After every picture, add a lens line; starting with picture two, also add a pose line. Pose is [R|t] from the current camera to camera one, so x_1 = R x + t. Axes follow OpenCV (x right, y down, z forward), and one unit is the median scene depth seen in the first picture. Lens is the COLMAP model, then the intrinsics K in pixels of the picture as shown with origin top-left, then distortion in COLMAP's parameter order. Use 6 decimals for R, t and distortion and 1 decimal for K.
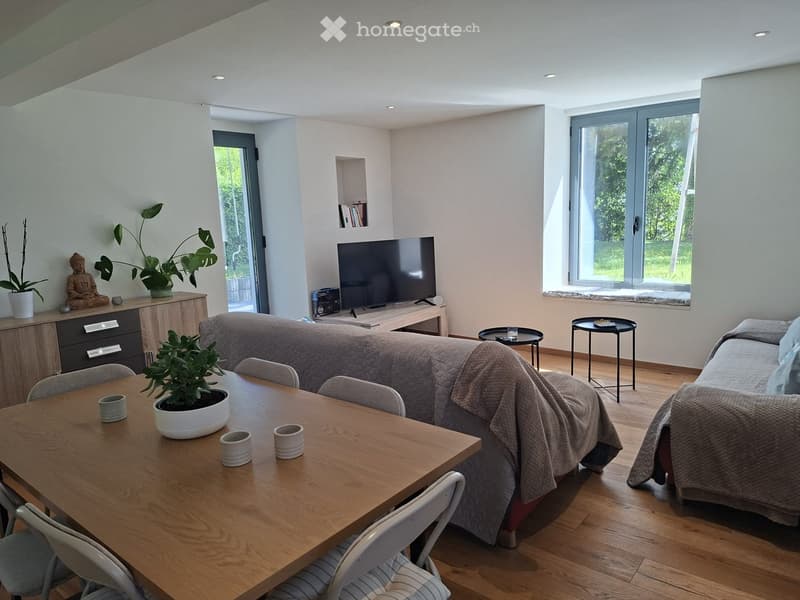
lens RADIAL K [[552.9, 0, 401.6], [0, 552.9, 288.4], [0, 0, 1]] dist [0.072135, -0.005260]
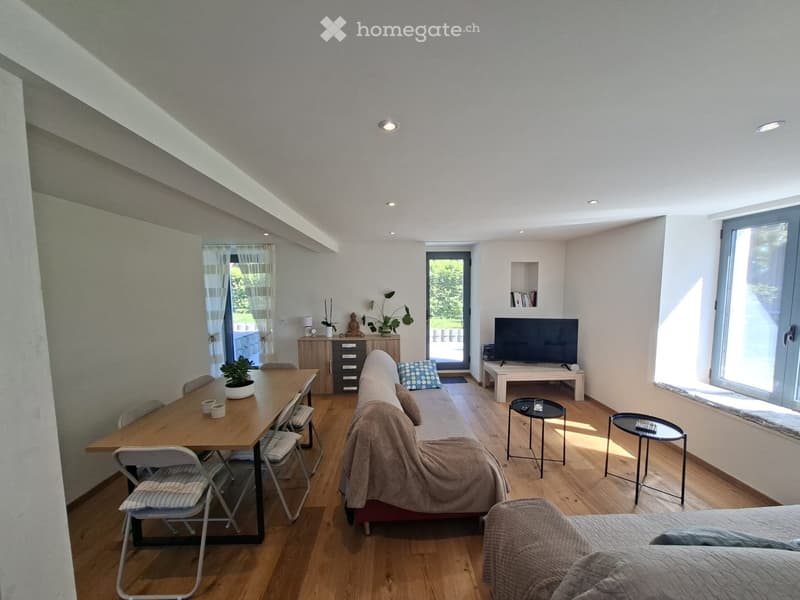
lens RADIAL K [[318.4, 0, 406.1], [0, 318.4, 313.4], [0, 0, 1]] dist [-0.000470, -0.000059]
pose [[0.660264, 0.100240, -0.744314, 0.390580], [-0.123229, 0.992081, 0.024294, -0.083447], [0.740855, 0.075681, 0.667387, 0.200607]]
